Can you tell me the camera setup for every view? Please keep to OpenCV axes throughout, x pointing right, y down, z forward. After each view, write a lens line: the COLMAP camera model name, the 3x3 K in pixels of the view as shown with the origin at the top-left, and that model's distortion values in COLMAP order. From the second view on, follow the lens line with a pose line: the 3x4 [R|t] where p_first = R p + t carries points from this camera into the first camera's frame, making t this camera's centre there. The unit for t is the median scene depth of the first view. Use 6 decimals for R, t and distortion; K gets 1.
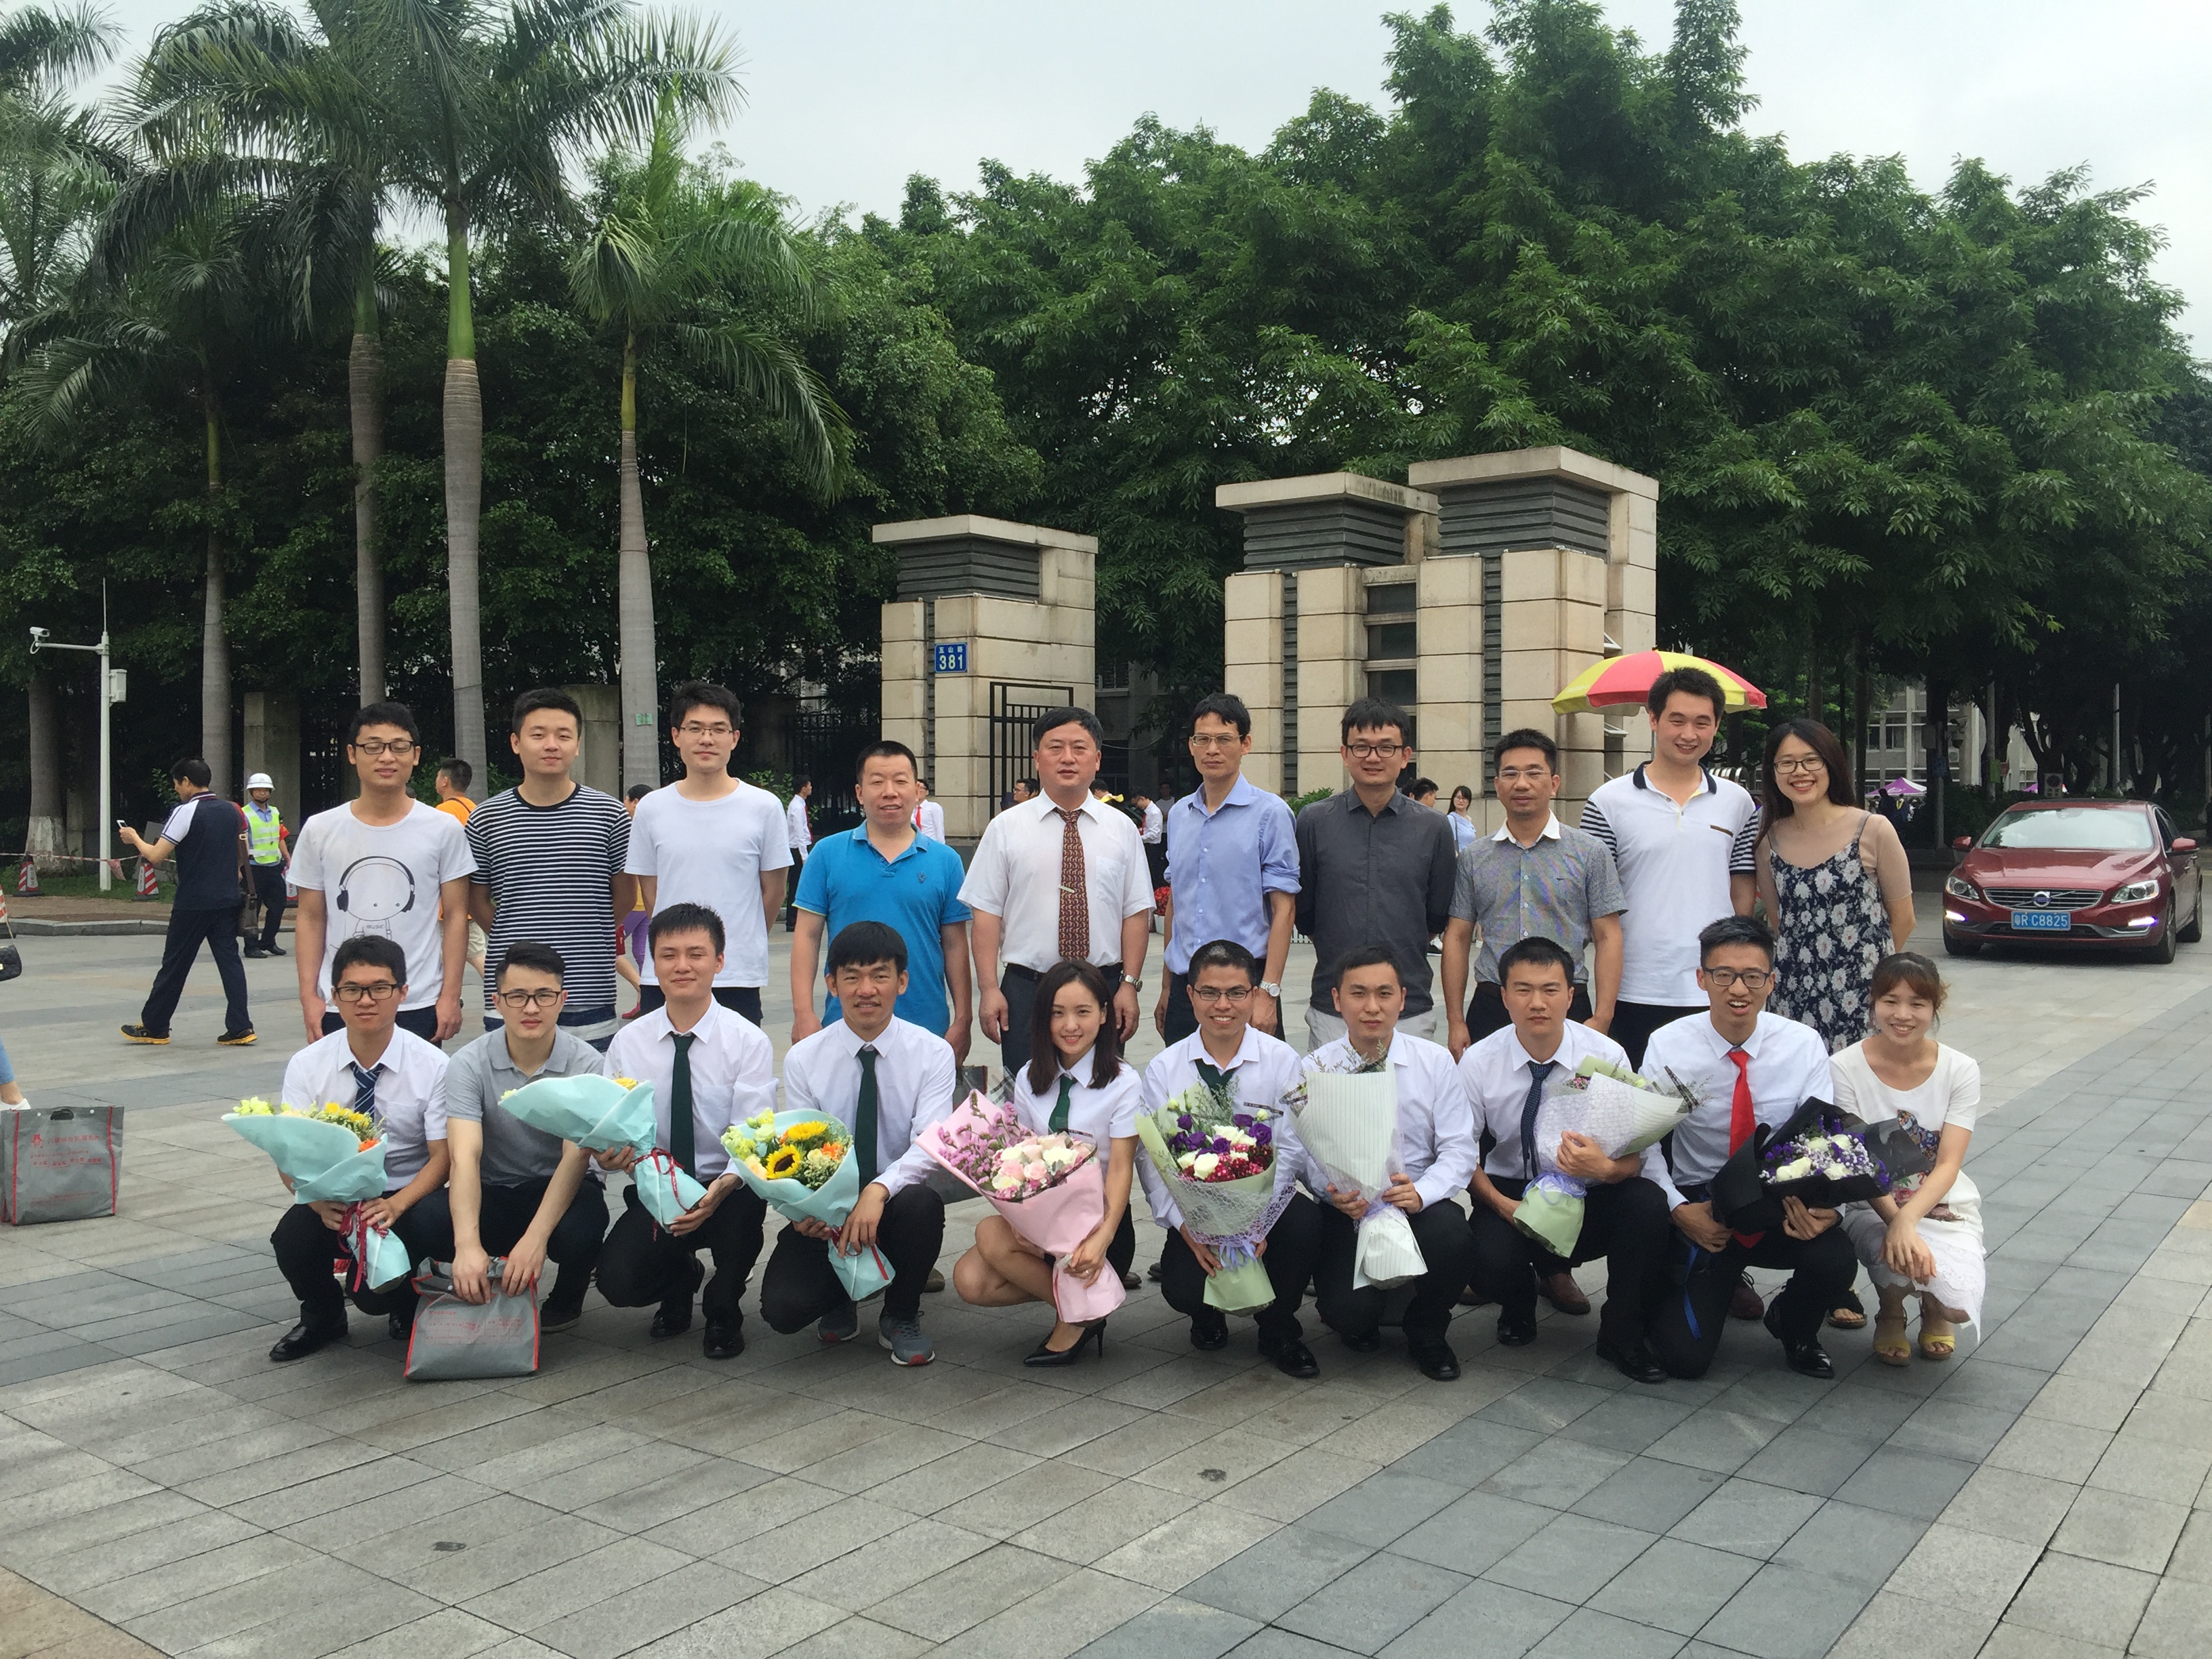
lens RADIAL K [[1868.0, 0, 1106.0], [0, 1868.0, 829.5], [0, 0, 1]] dist [0.134546, 0.002085]
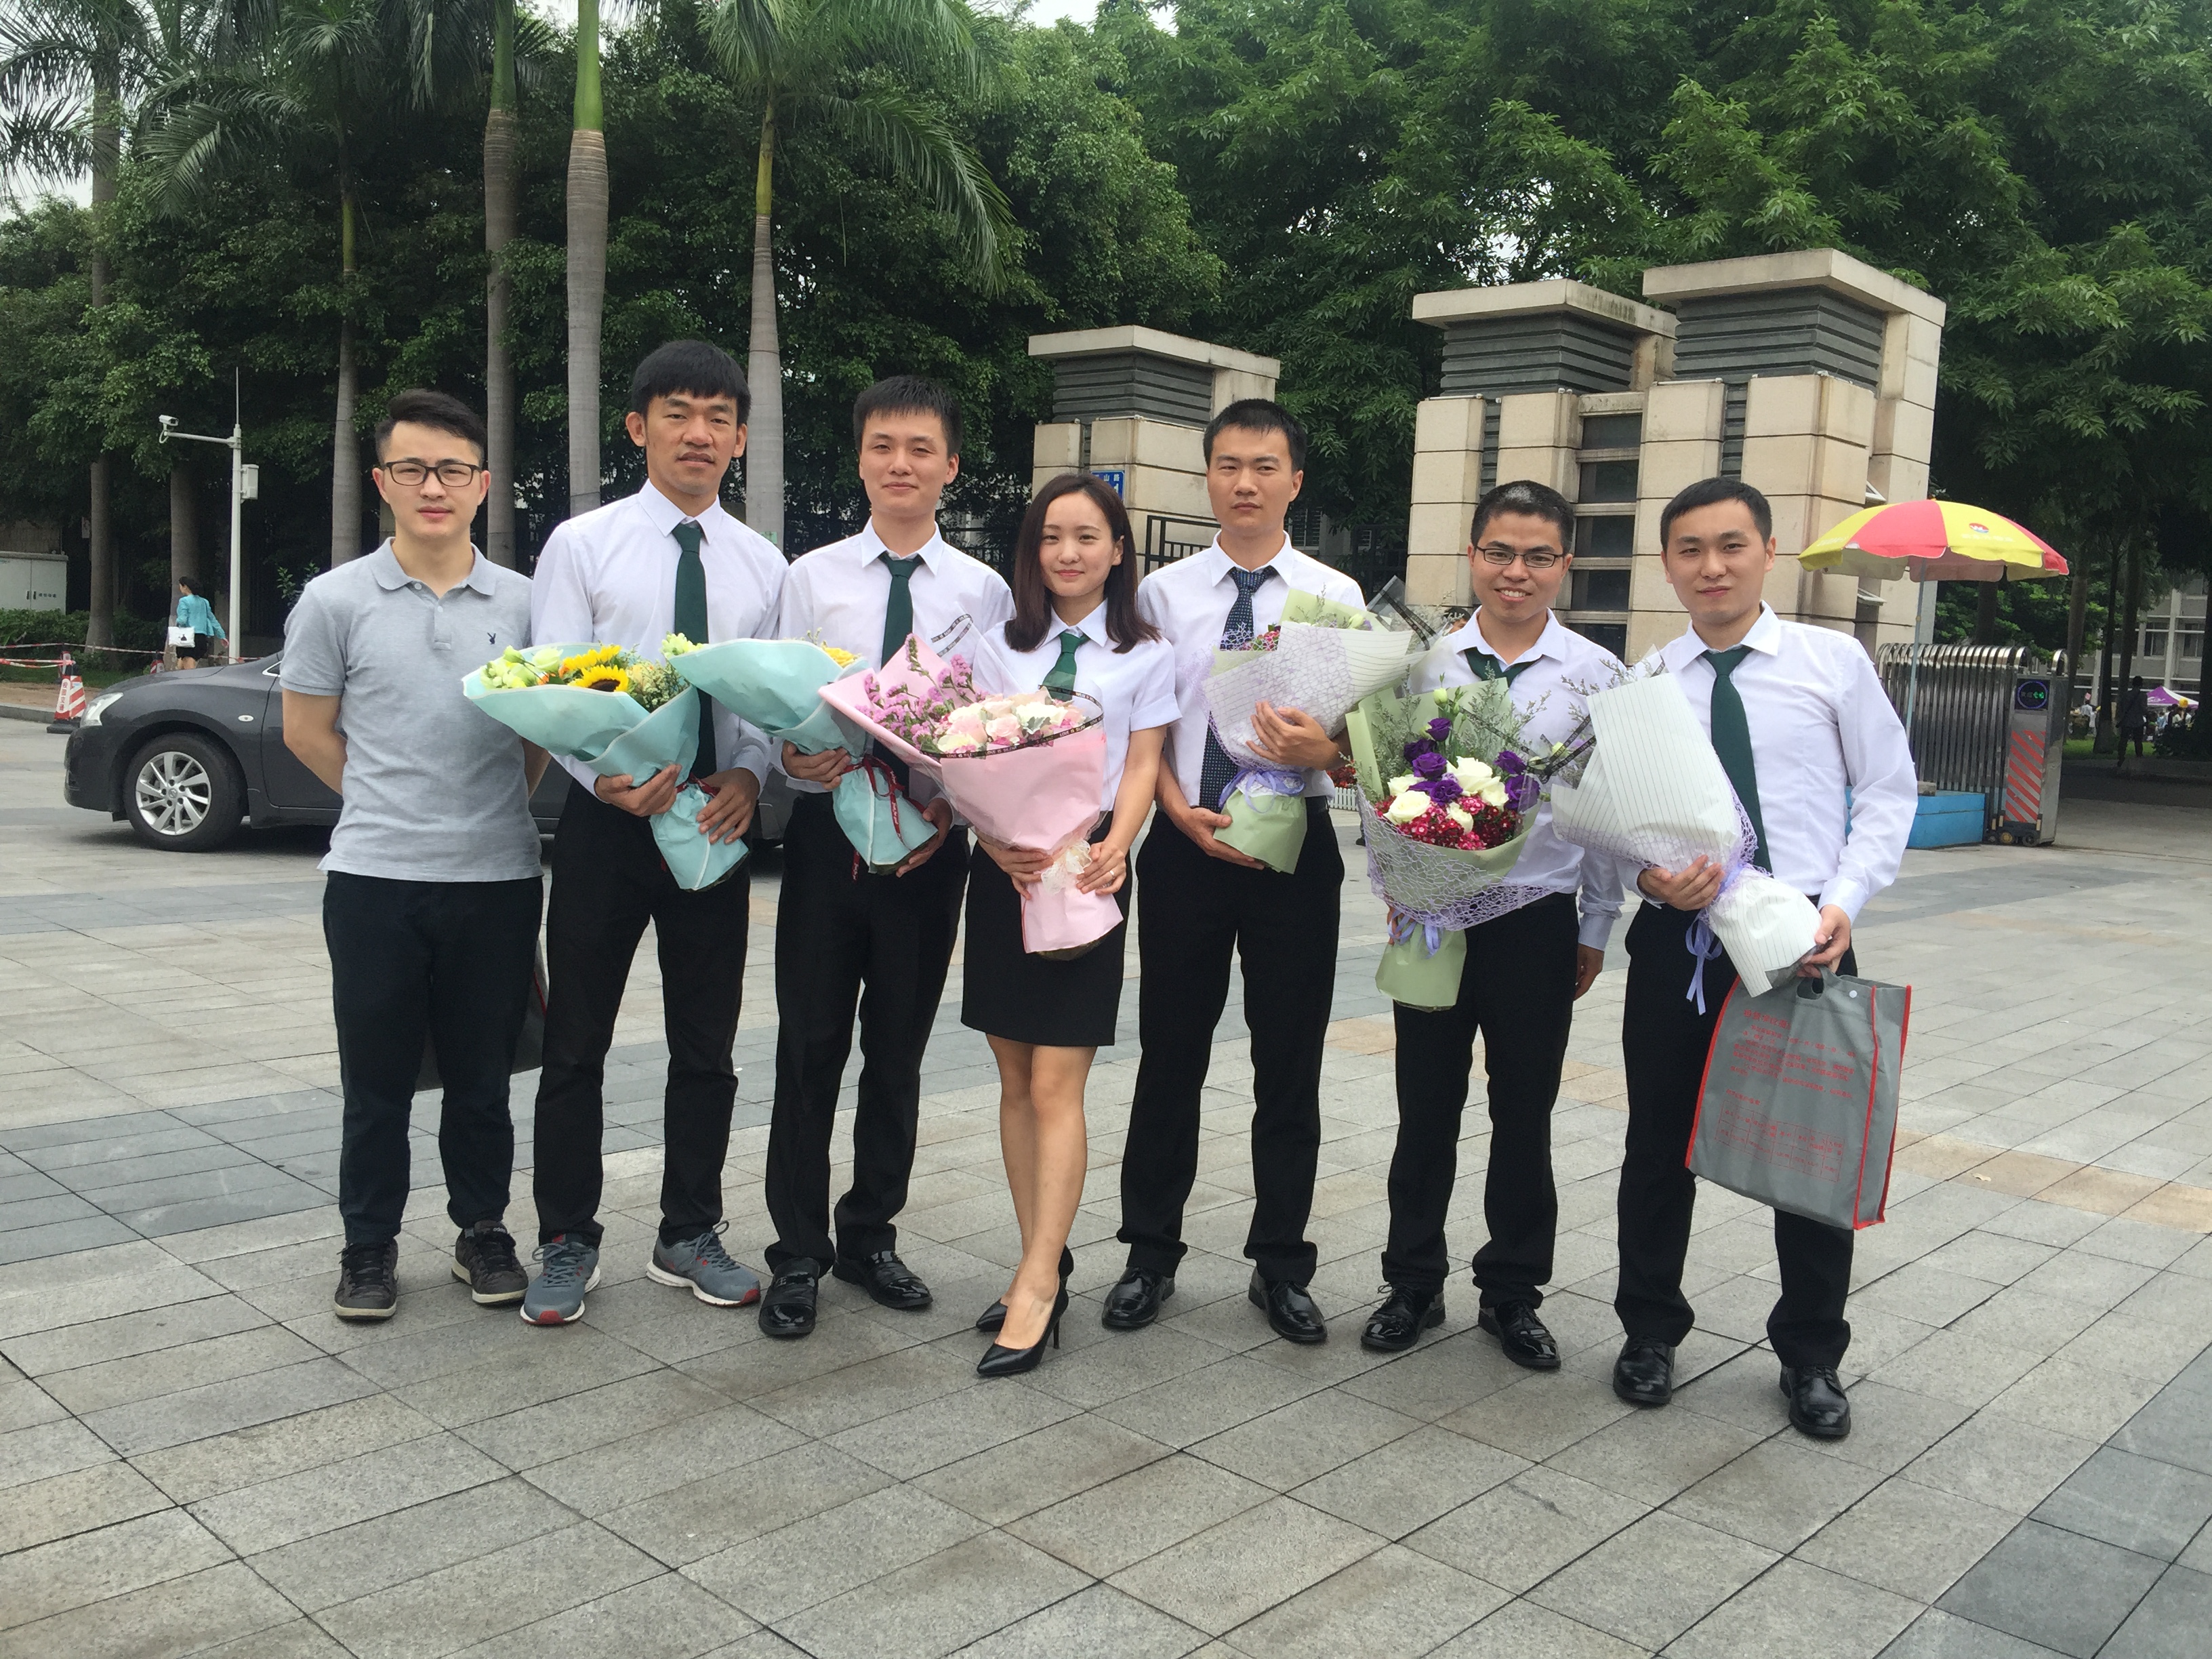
lens RADIAL K [[1861.4, 0, 1138.3], [0, 1861.4, 822.7], [0, 0, 1]] dist [0.080490, 0.003941]
pose [[0.994326, 0.059325, -0.088293, 0.021827], [-0.053238, 0.996142, 0.069770, 0.005274], [0.092092, -0.064673, 0.993648, 0.109267]]
